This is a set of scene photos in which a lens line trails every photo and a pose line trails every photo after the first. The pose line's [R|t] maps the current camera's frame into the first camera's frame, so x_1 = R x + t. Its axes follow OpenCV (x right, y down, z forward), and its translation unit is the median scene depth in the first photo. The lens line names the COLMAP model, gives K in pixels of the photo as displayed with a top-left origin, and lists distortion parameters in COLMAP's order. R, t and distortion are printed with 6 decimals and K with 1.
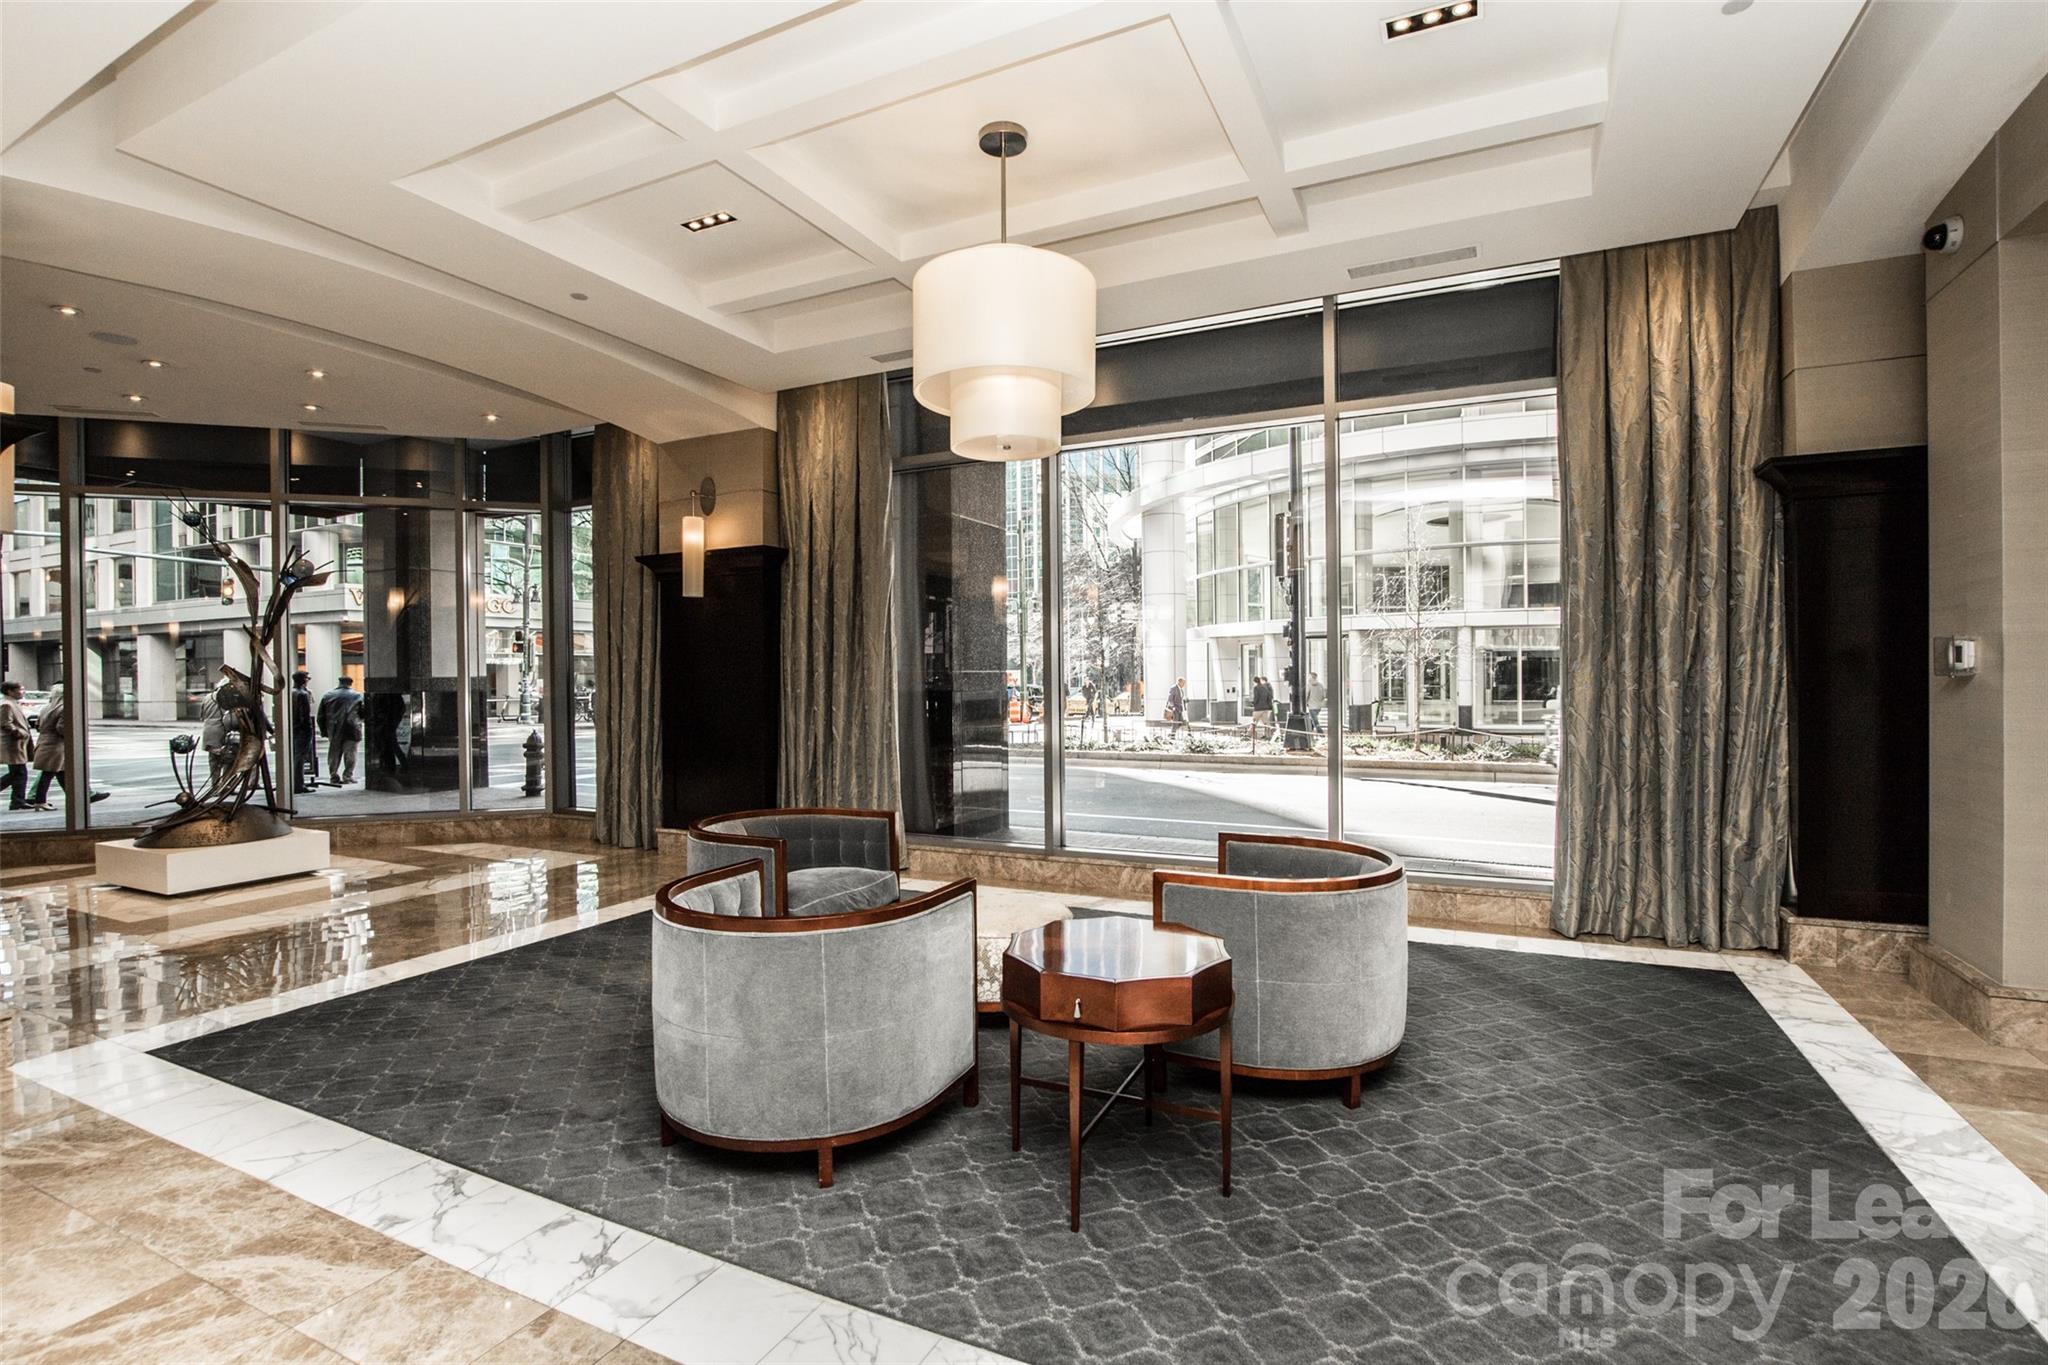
lens RADIAL K [[976.5, 0, 1018.2], [0, 976.5, 682.8], [0, 0, 1]] dist [-0.039267, 0.005418]
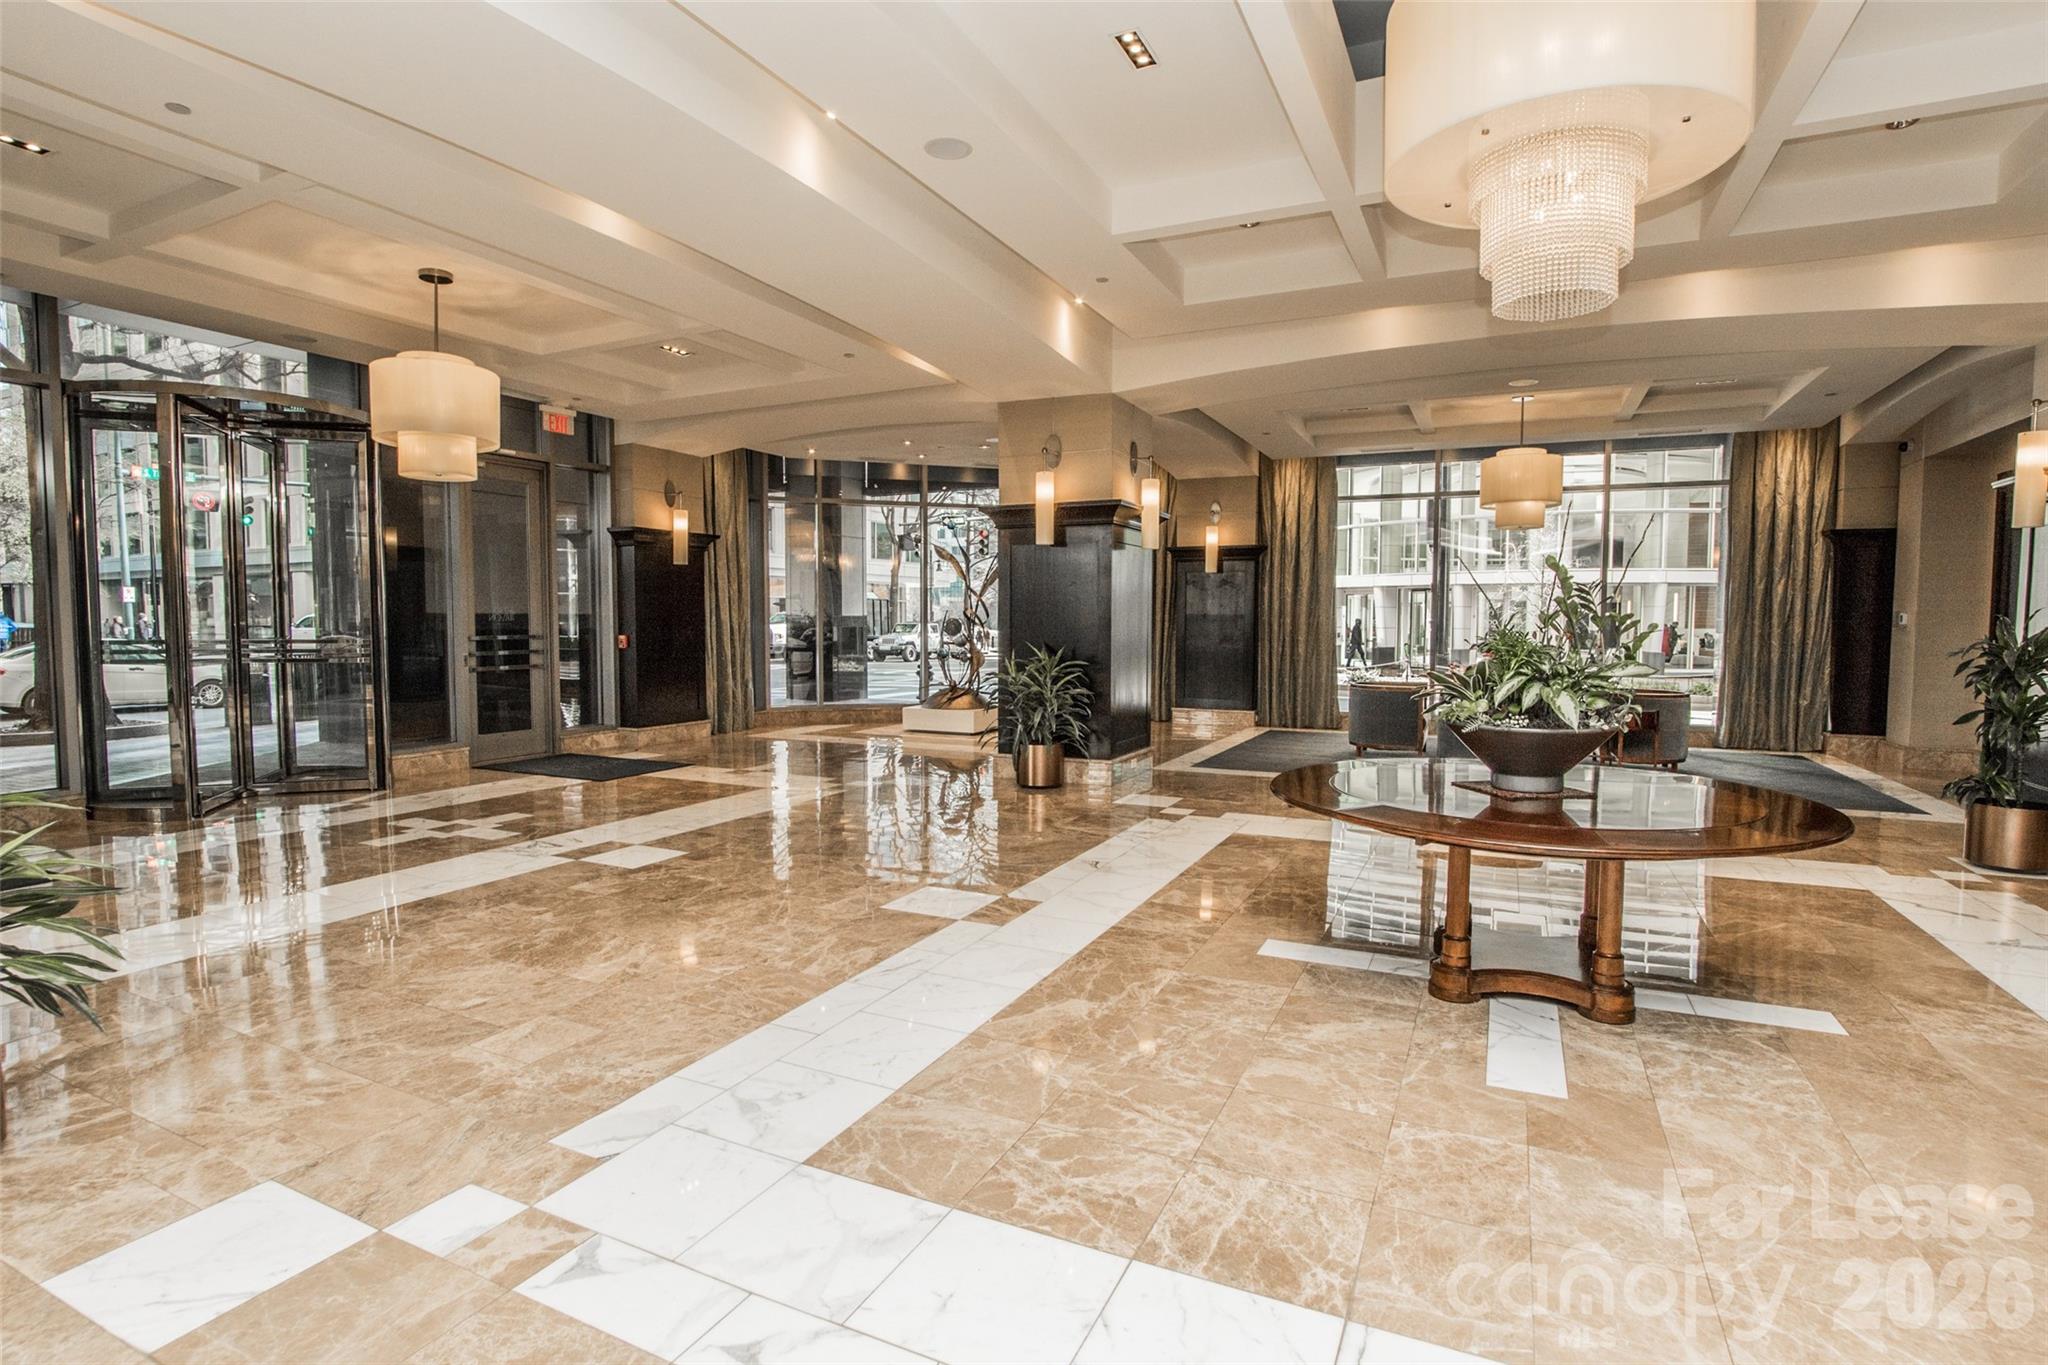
lens RADIAL K [[976.5, 0, 1029.6], [0, 976.5, 682.1], [0, 0, 1]] dist [-0.039267, 0.005418]
pose [[0.999469, 0.014585, -0.029140, -0.938279], [-0.012906, 0.998291, 0.056996, 0.017260], [0.029921, -0.056590, 0.997949, -1.202510]]
